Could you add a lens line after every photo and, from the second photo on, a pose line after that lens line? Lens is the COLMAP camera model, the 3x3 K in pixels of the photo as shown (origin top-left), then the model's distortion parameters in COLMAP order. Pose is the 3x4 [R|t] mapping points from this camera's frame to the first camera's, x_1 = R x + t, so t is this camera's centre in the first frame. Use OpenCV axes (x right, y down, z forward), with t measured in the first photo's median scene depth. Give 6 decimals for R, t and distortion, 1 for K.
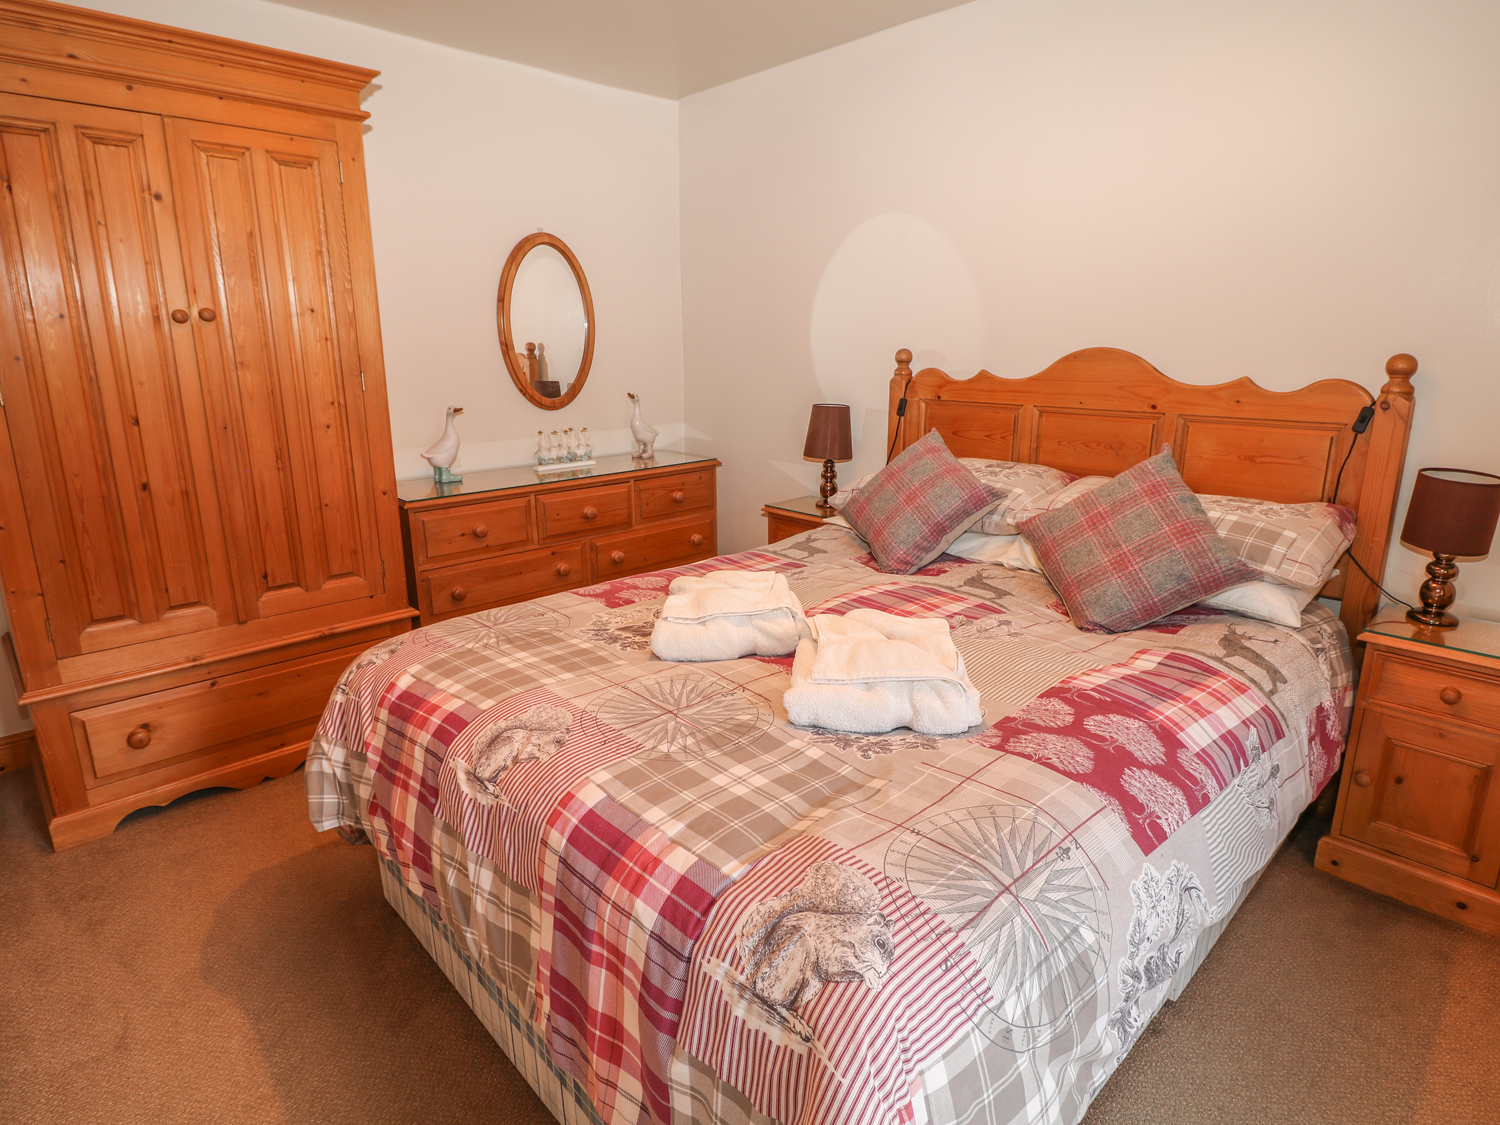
lens RADIAL K [[812.5, 0, 749.8], [0, 812.5, 515.4], [0, 0, 1]] dist [0.021646, -0.000783]
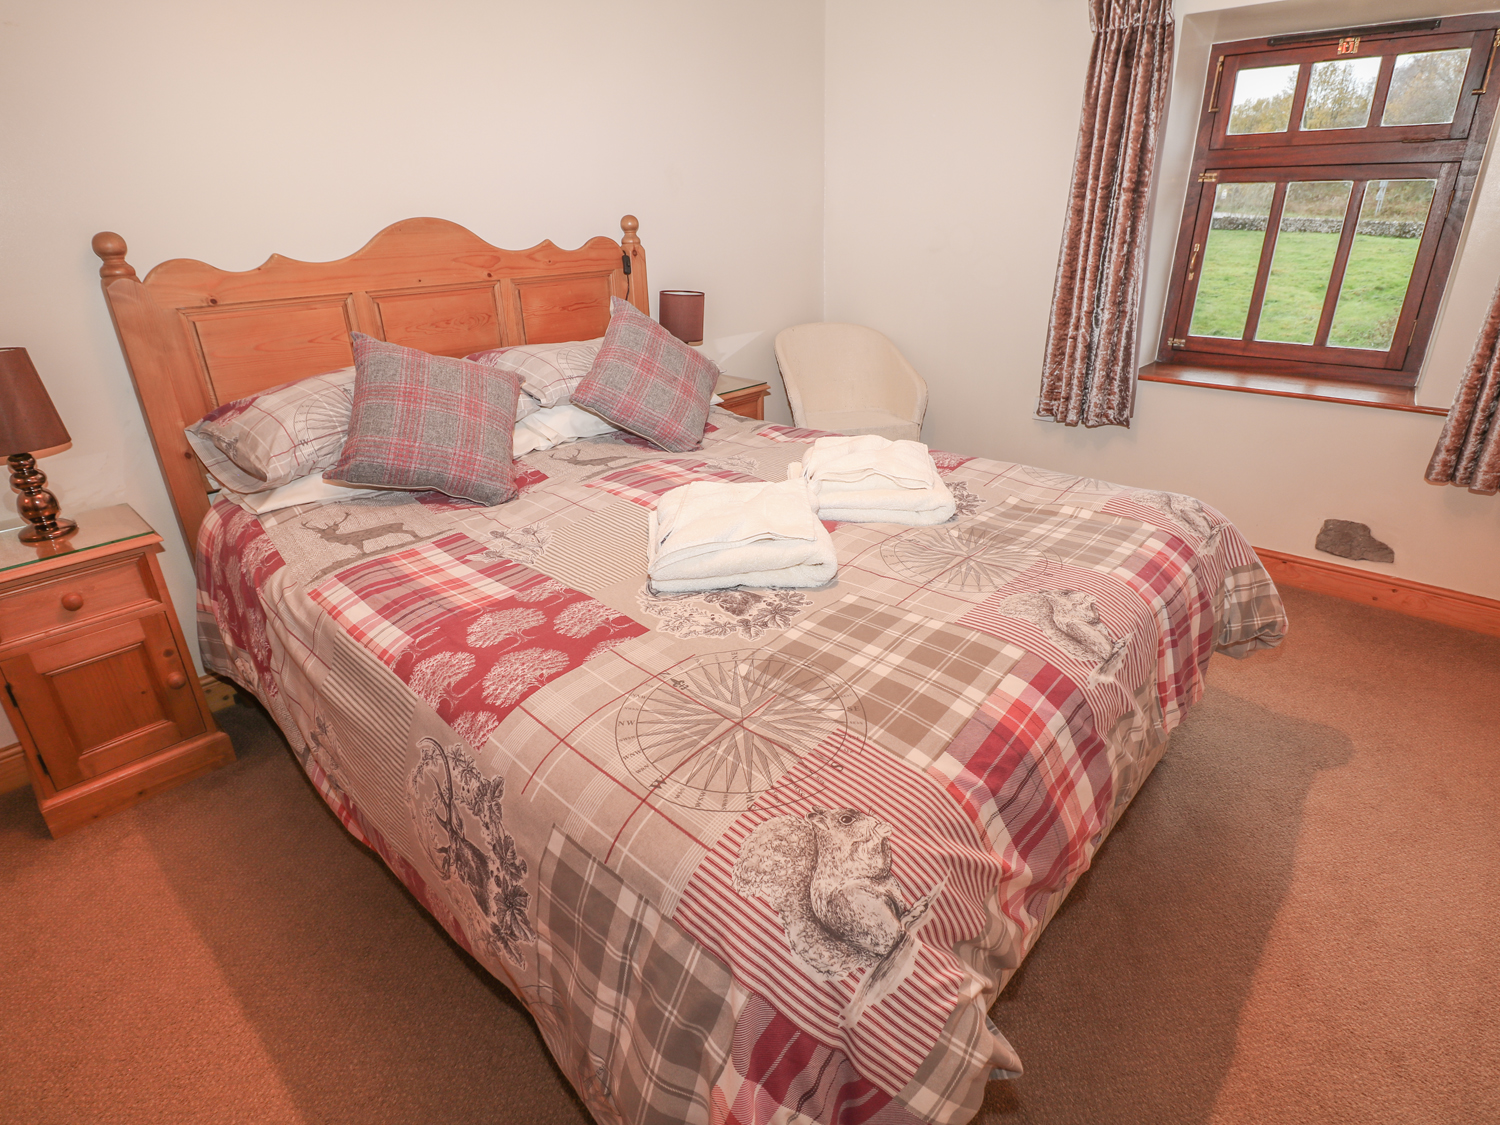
lens RADIAL K [[808.2, 0, 754.0], [0, 808.2, 550.5], [0, 0, 1]] dist [-0.001431, -0.013682]
pose [[-0.079019, -0.384185, 0.919869, -0.742684], [0.237364, 0.888963, 0.391667, -0.173553], [-0.968202, 0.249292, 0.020947, 0.893526]]
